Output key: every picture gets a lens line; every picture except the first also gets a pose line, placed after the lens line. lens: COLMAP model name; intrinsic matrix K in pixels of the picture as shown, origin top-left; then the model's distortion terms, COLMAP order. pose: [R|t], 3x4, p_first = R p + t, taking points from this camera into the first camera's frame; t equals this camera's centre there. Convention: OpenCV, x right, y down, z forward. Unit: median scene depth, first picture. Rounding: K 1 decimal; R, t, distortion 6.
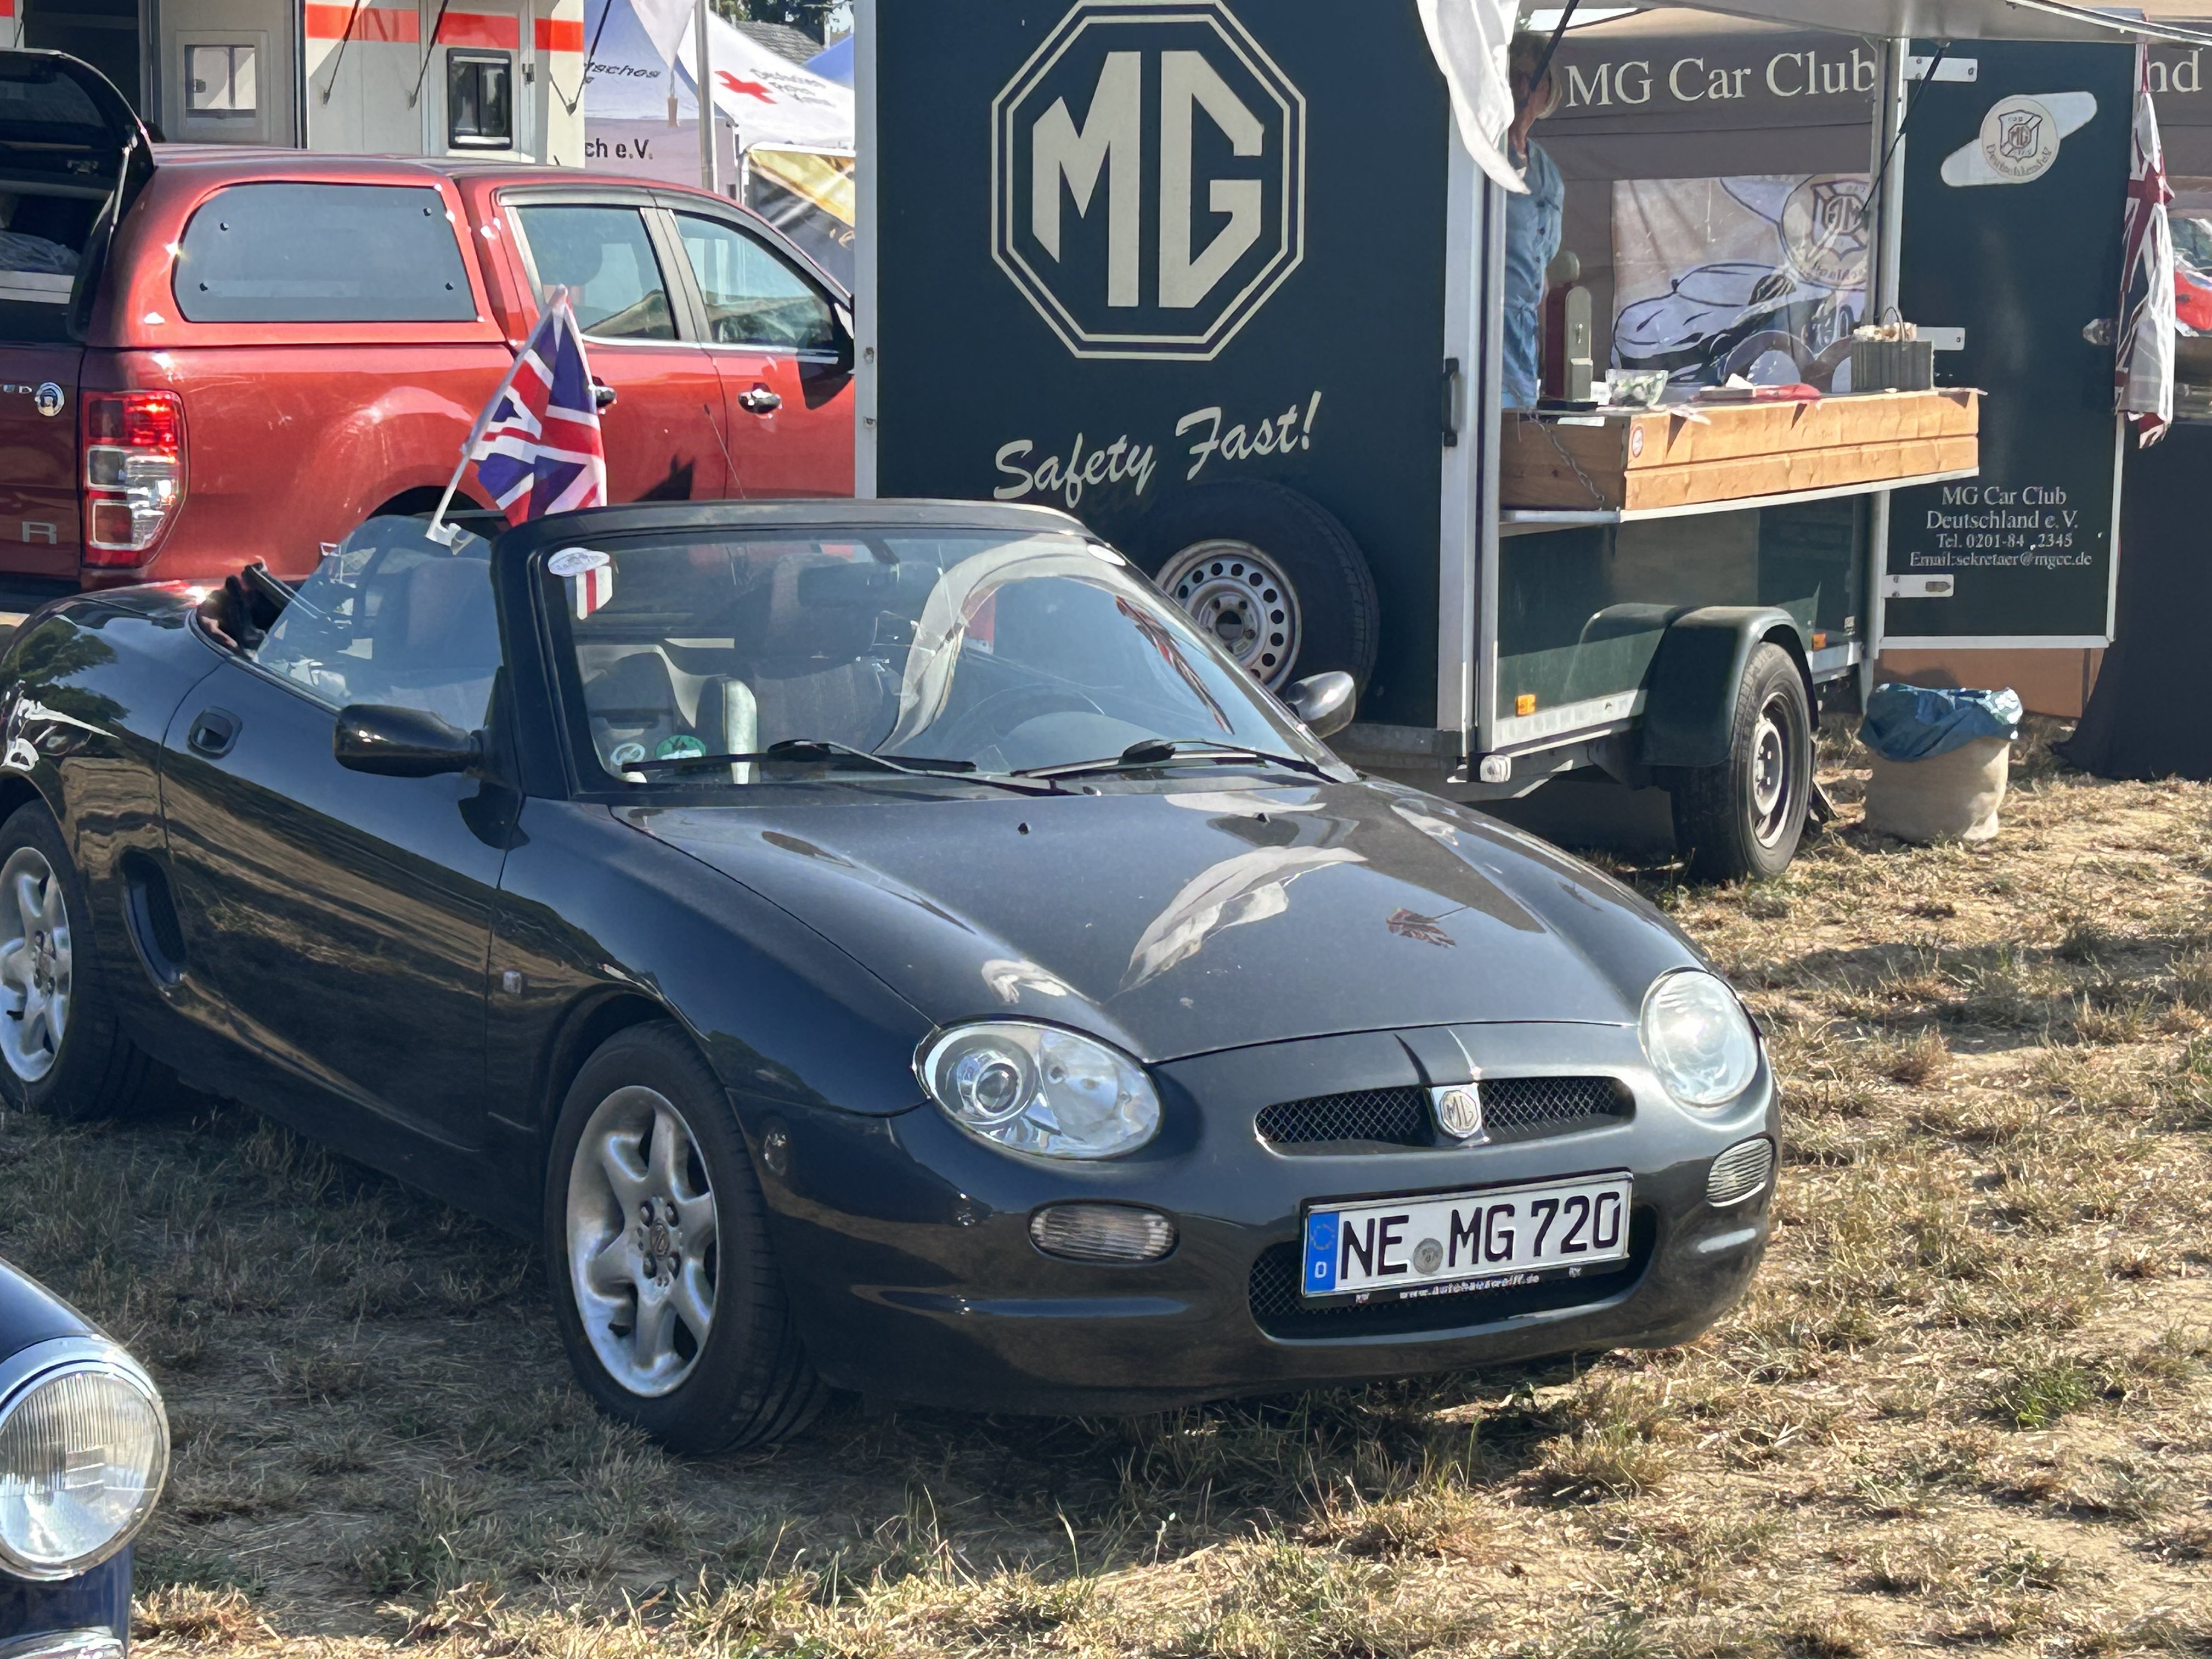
lens RADIAL K [[4579.6, 0, 1107.4], [0, 4579.6, 831.8], [0, 0, 1]] dist [0.151220, 0.000000]
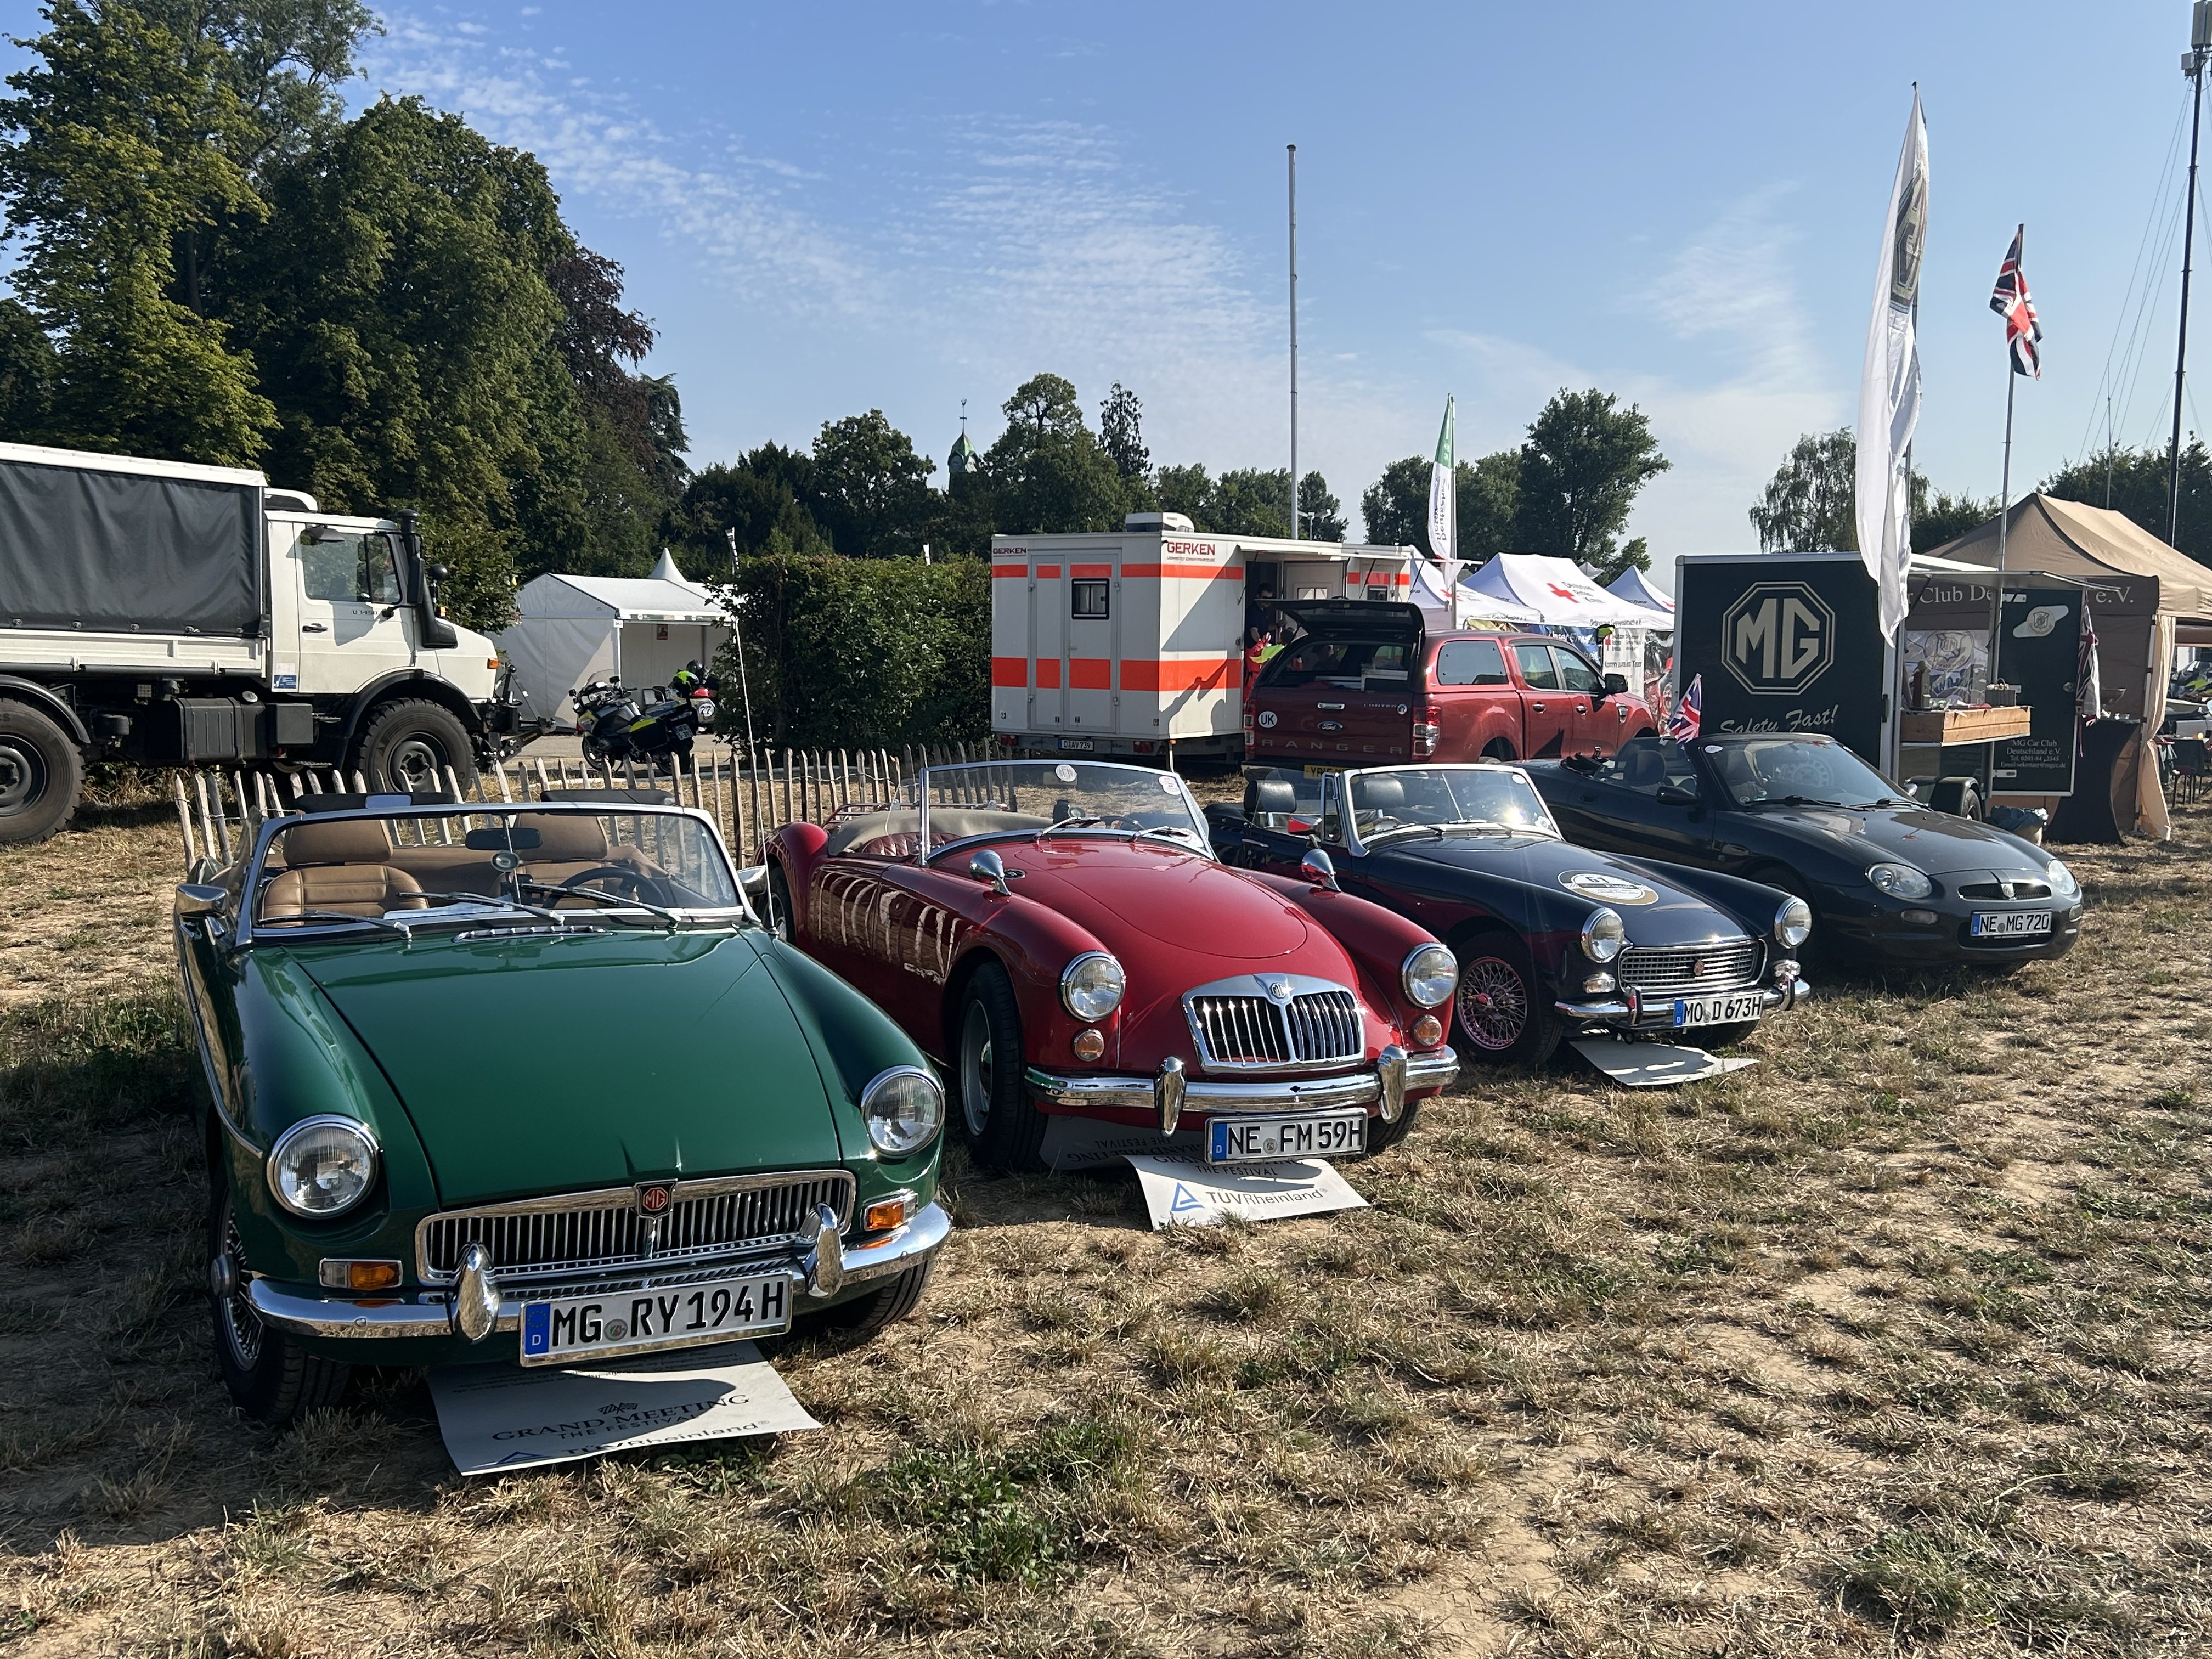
lens RADIAL K [[1972.4, 0, 1102.7], [0, 1972.4, 828.3], [0, 0, 1]] dist [0.016050, 0.004700]
pose [[0.984714, 0.013523, -0.173651, -0.209408], [-0.019953, 0.999176, -0.035334, 0.045783], [0.173030, 0.038259, 0.984173, -0.411490]]
